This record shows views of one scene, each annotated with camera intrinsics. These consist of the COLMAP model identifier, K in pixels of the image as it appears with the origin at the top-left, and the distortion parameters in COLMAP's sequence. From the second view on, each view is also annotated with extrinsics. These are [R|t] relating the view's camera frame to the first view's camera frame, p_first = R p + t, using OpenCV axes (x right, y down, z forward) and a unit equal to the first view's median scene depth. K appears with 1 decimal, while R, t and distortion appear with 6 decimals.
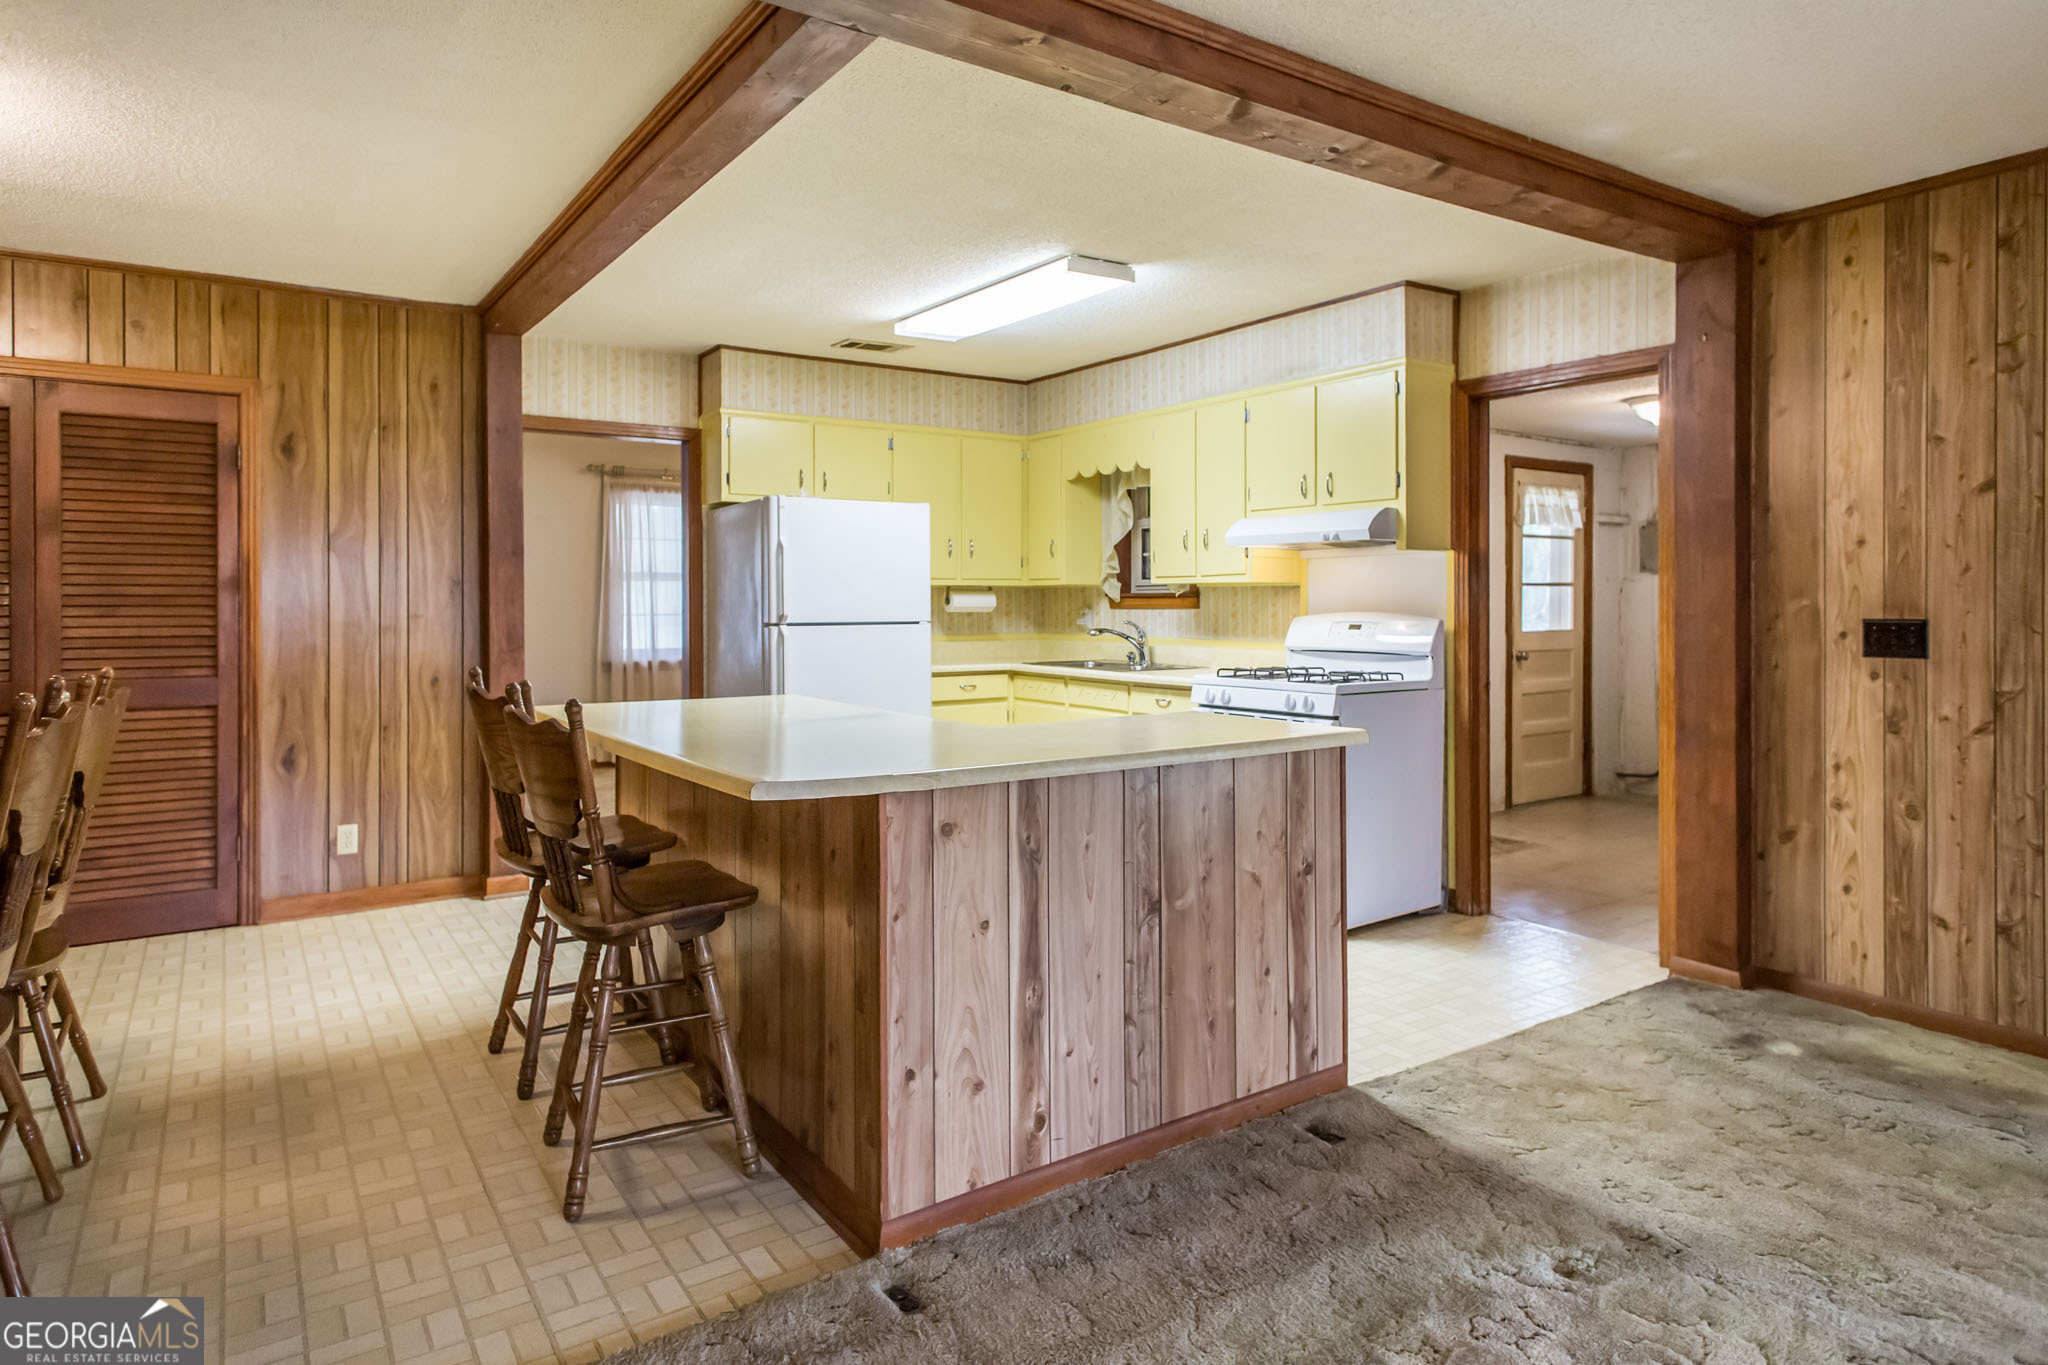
lens RADIAL K [[1190.4, 0, 998.0], [0, 1190.4, 599.7], [0, 0, 1]] dist [0.017372, -0.007271]
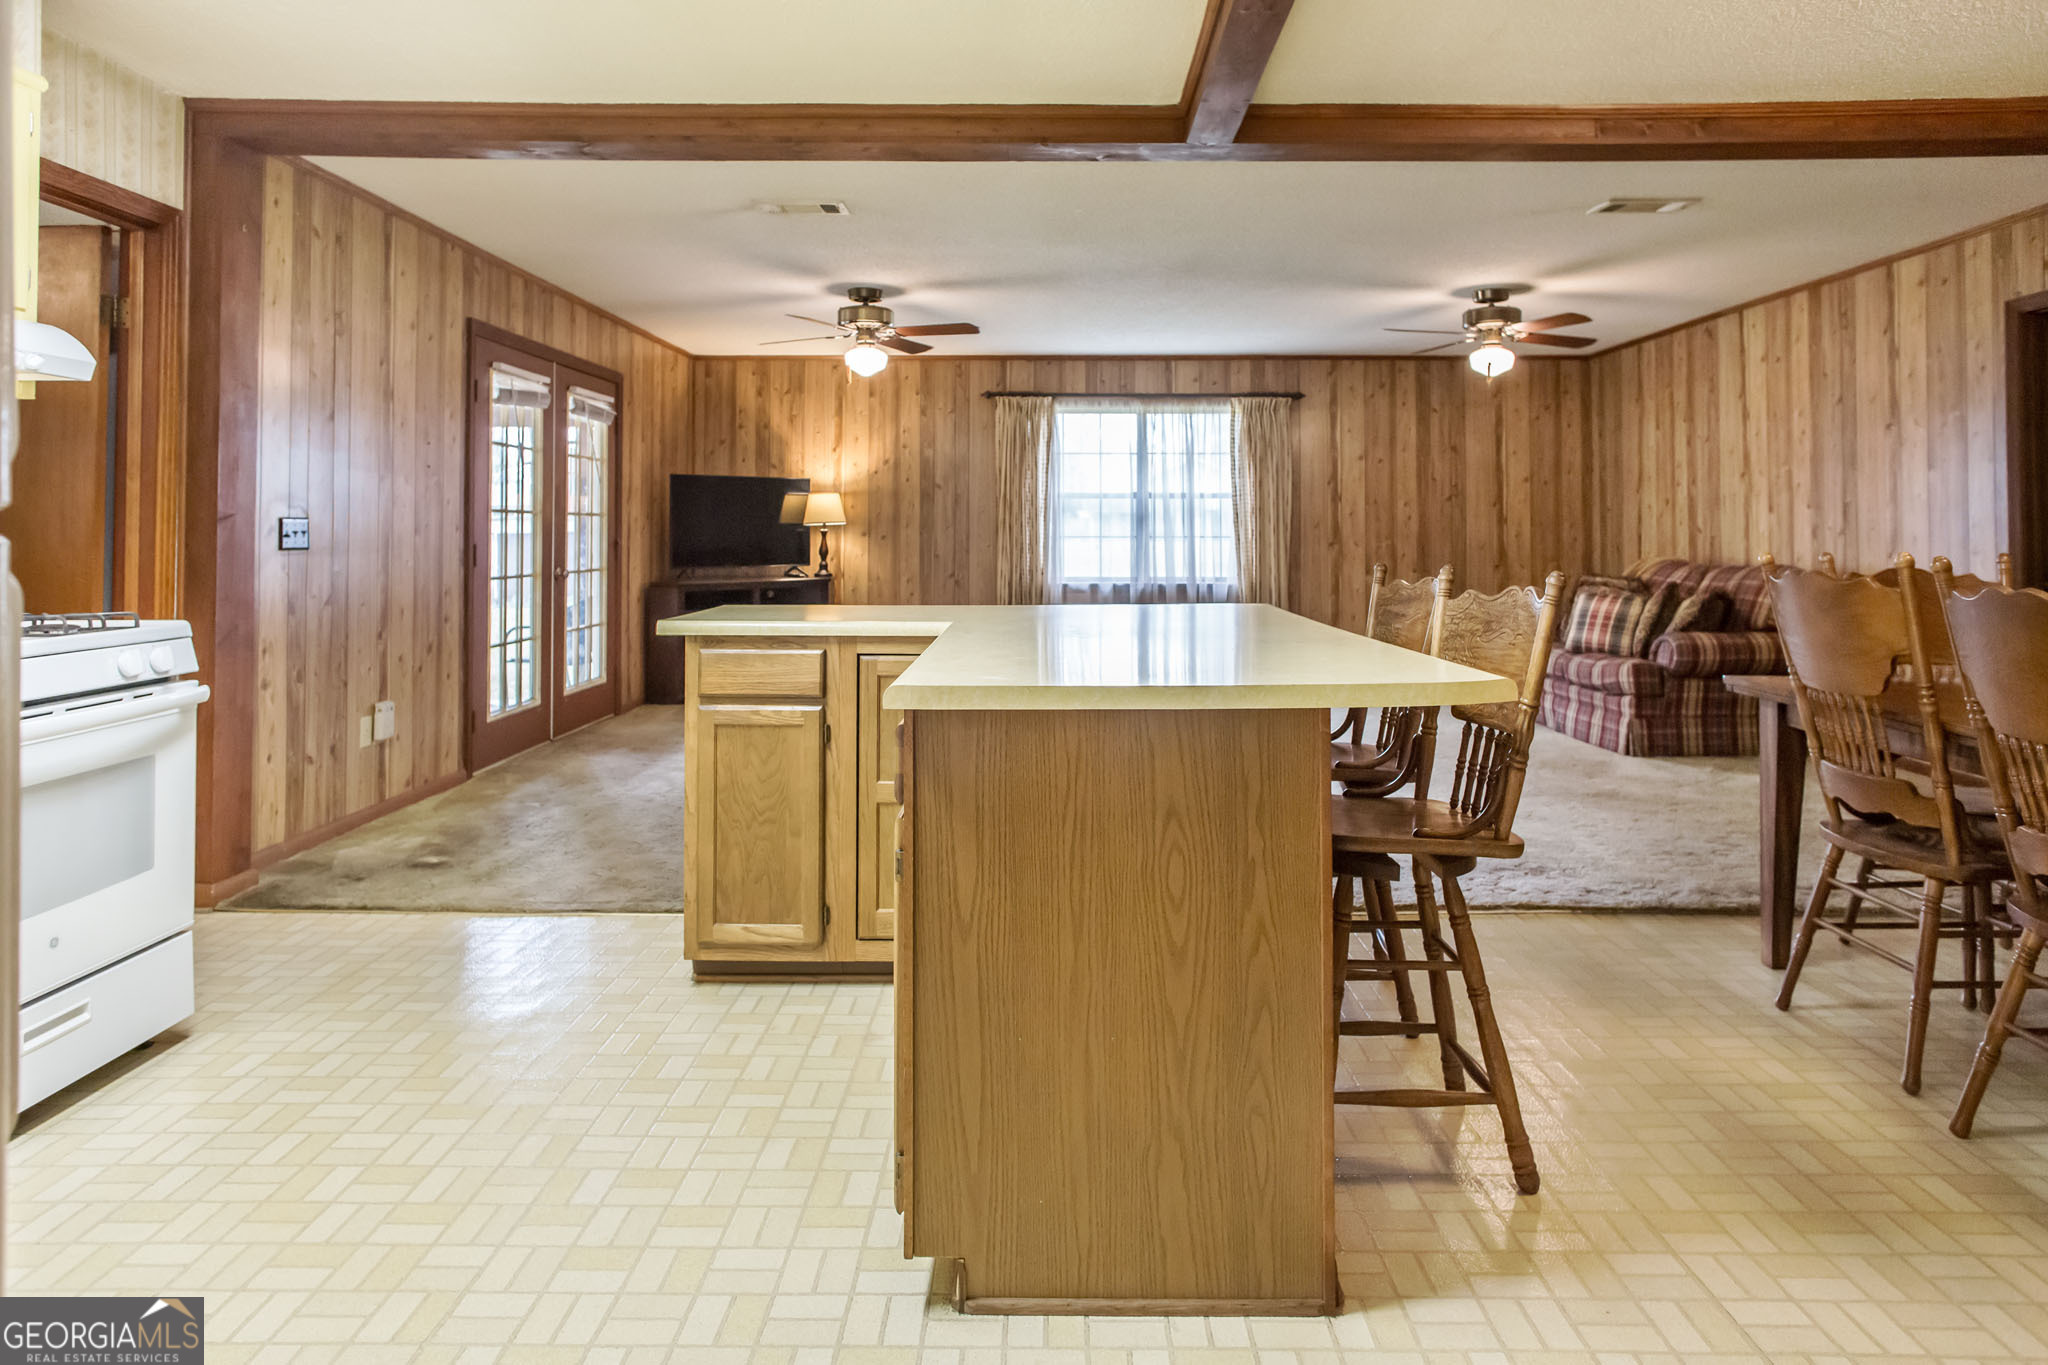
lens RADIAL K [[1190.4, 0, 1029.6], [0, 1190.4, 516.7], [0, 0, 1]] dist [0.017372, -0.007271]
pose [[-0.826314, 0.008195, 0.563151, -0.421865], [0.000050, 0.999895, -0.014478, 0.025784], [-0.563210, -0.011935, -0.826227, 1.257790]]
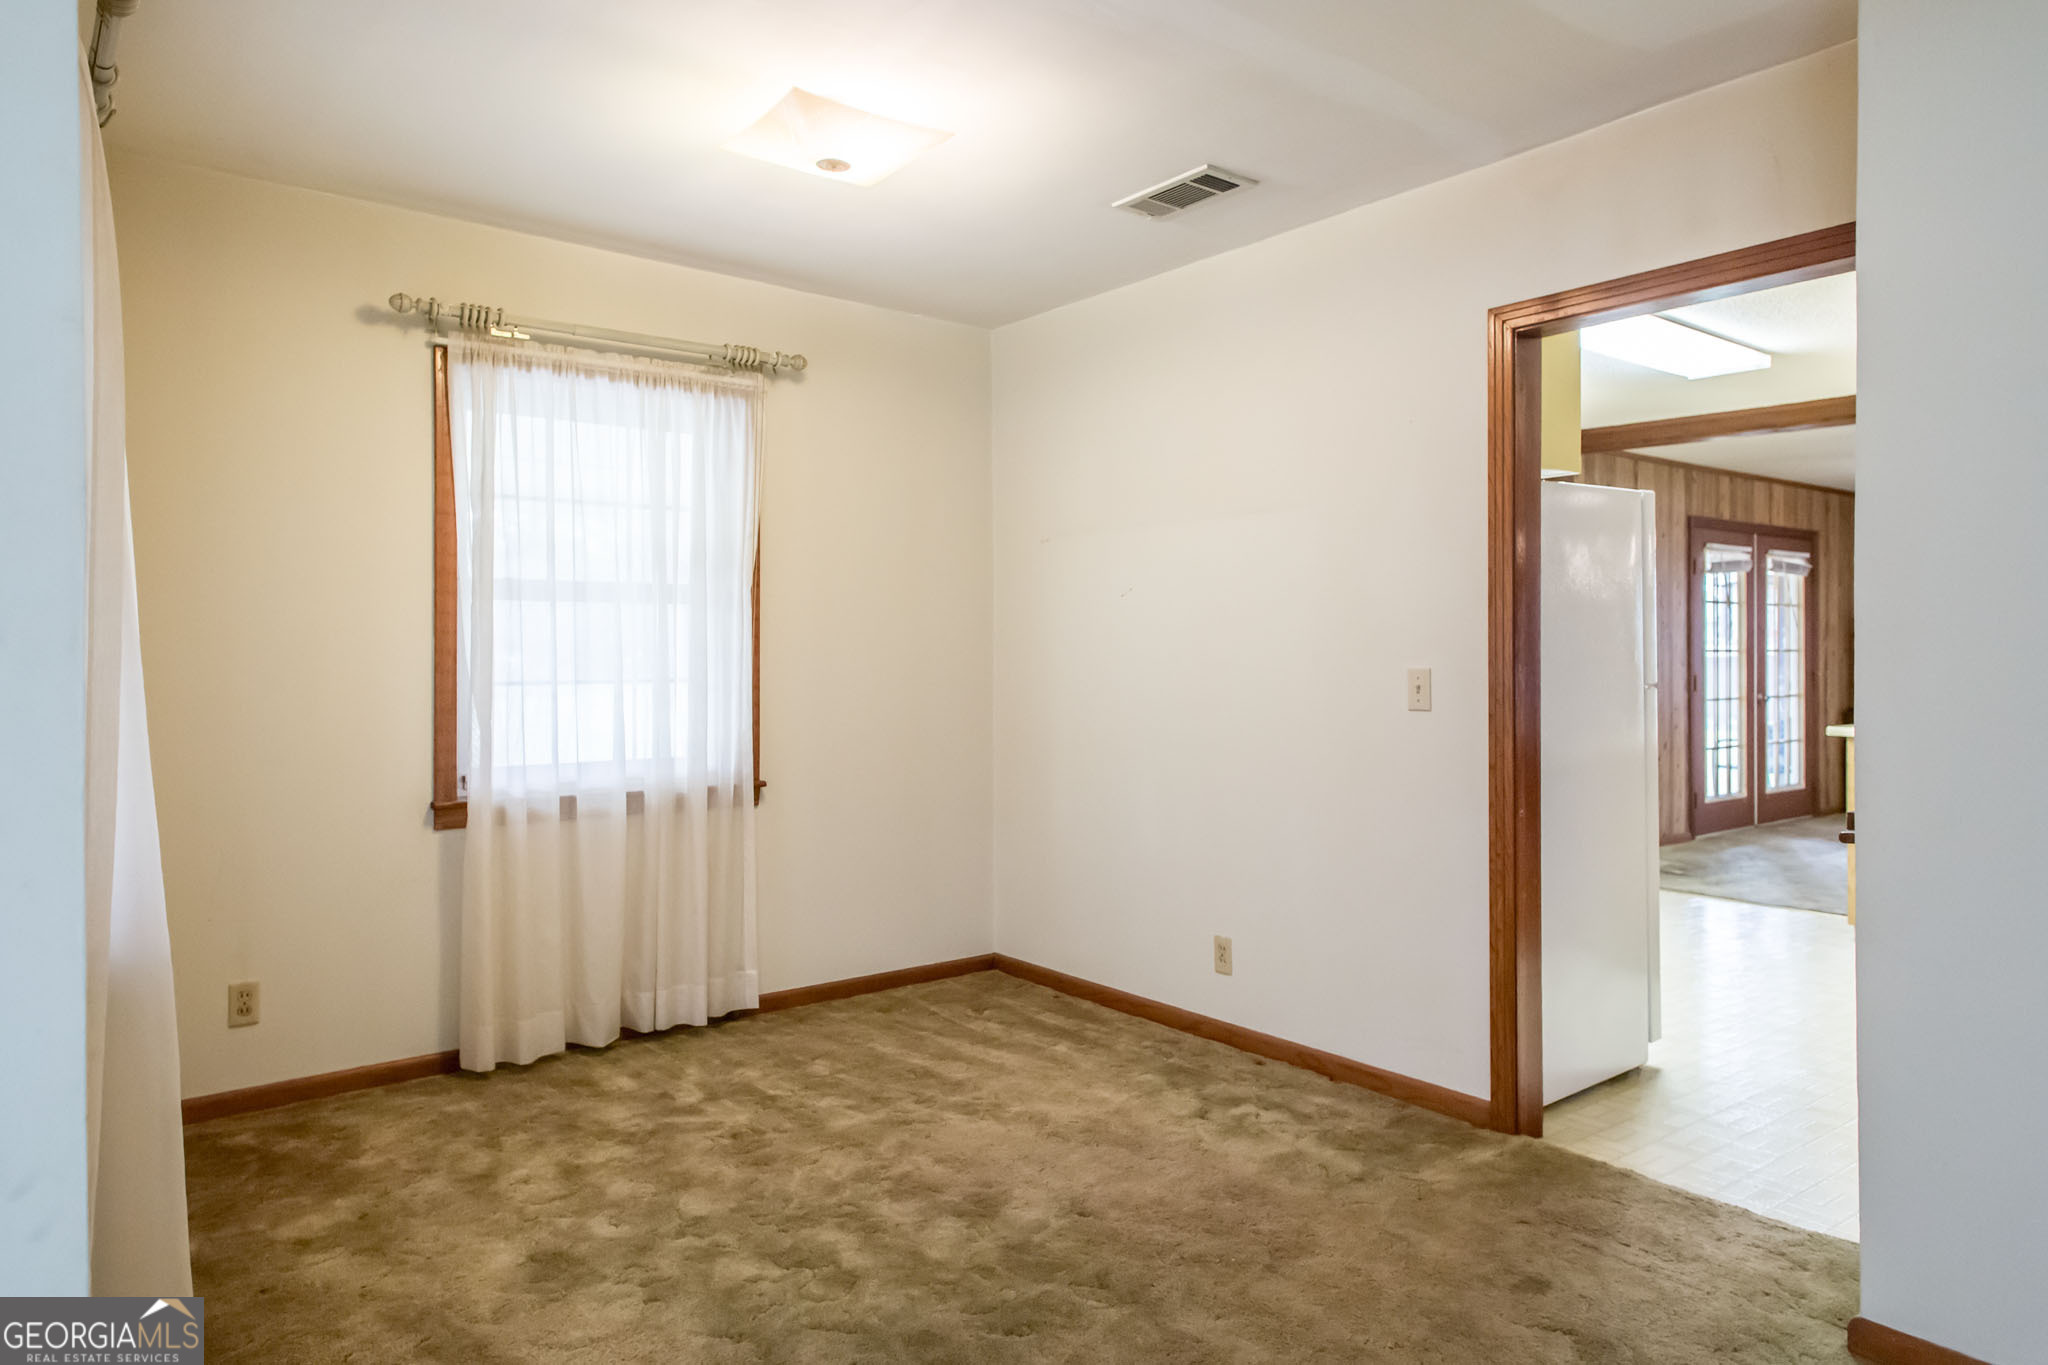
lens RADIAL K [[1295.1, 0, 975.4], [0, 1295.1, 669.9], [0, 0, 1]] dist [0.037040, -0.001401]
pose [[-0.058036, -0.000359, 0.998314, -1.110699], [0.006134, 0.999981, 0.000716, 0.020704], [-0.998296, 0.006165, -0.058033, 1.726722]]
